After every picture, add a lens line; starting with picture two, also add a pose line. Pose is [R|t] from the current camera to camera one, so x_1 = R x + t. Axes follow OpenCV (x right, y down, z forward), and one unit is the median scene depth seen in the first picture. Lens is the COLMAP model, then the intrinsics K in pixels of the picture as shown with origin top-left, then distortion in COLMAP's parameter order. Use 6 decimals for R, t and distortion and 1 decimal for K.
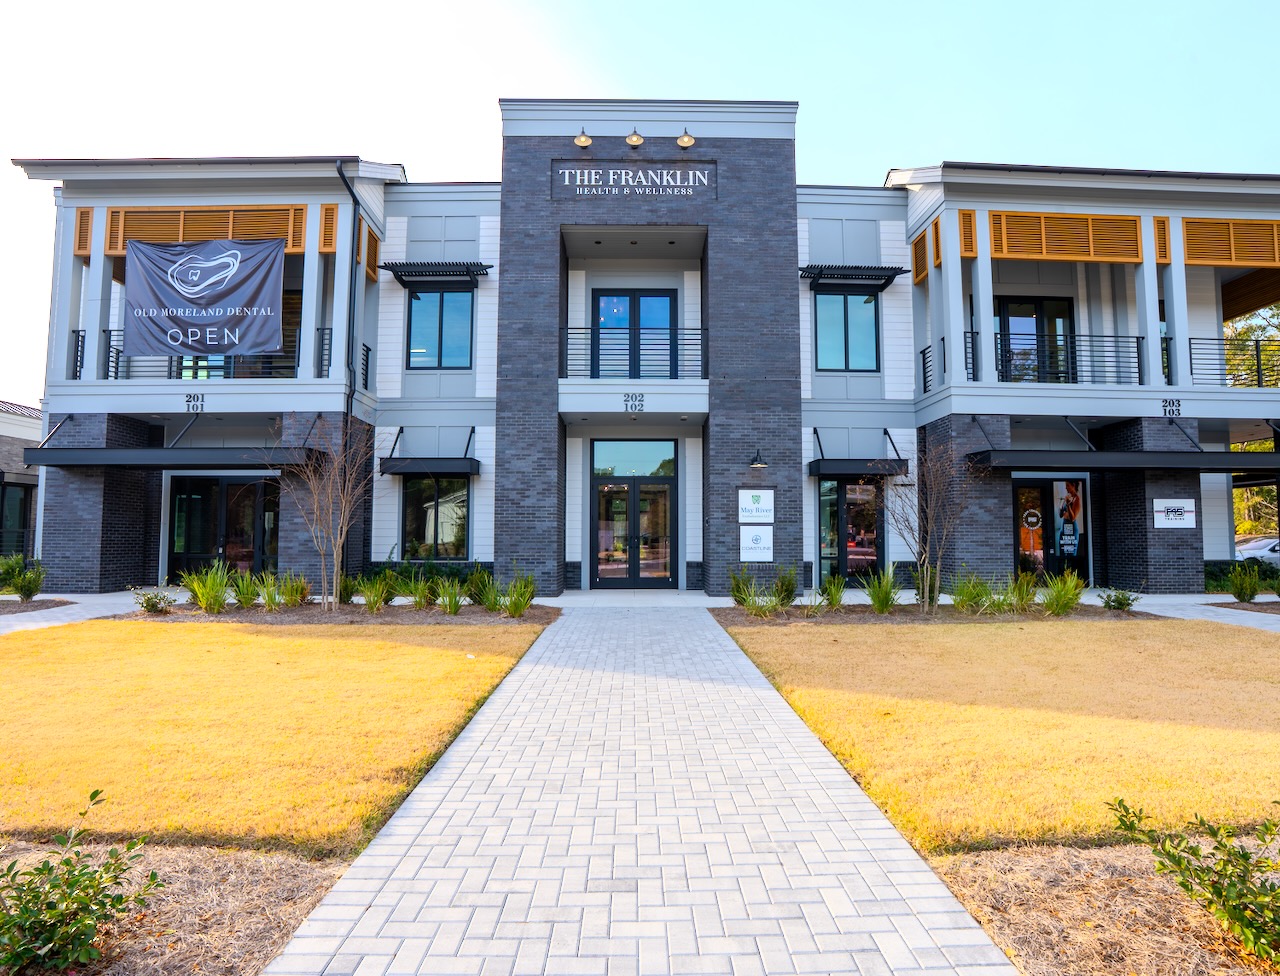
lens RADIAL K [[699.1, 0, 630.4], [0, 699.1, 510.5], [0, 0, 1]] dist [-0.058529, 0.021867]
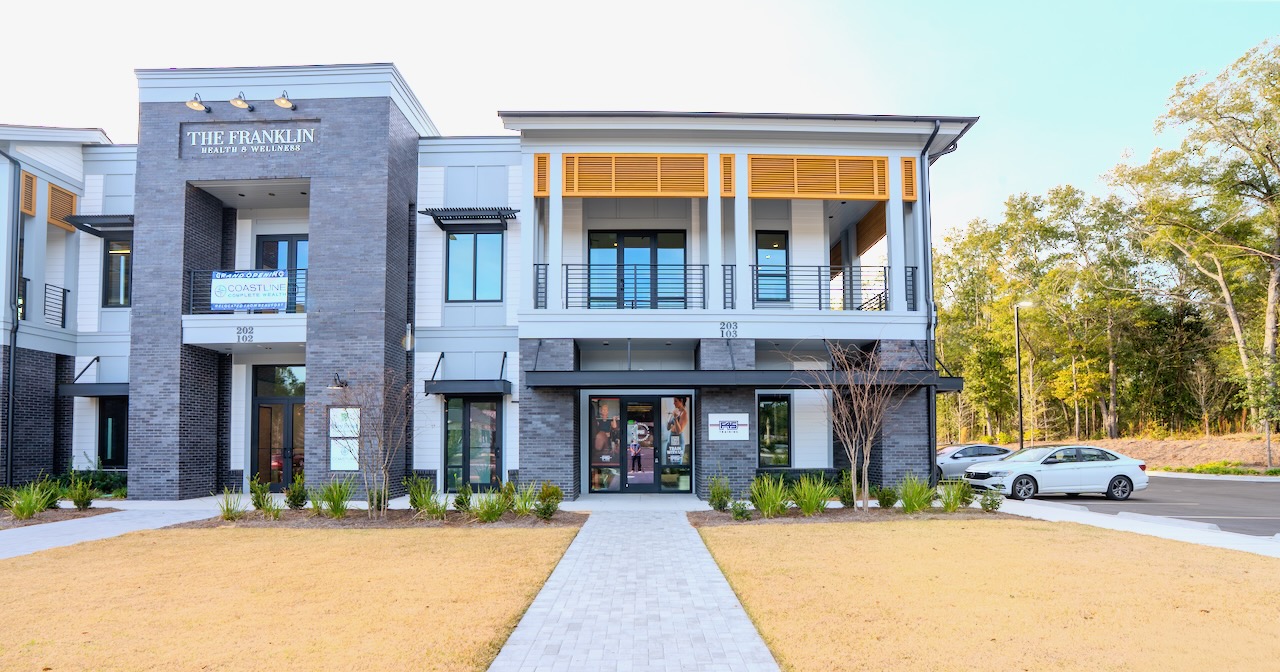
lens RADIAL K [[615.2, 0, 695.8], [0, 615.2, 437.8], [0, 0, 1]] dist [-0.035839, 0.009087]
pose [[0.999712, -0.005848, -0.023257, 0.764726], [0.006346, 0.999751, 0.021383, 0.001189], [0.023126, -0.021525, 0.999501, 0.007350]]
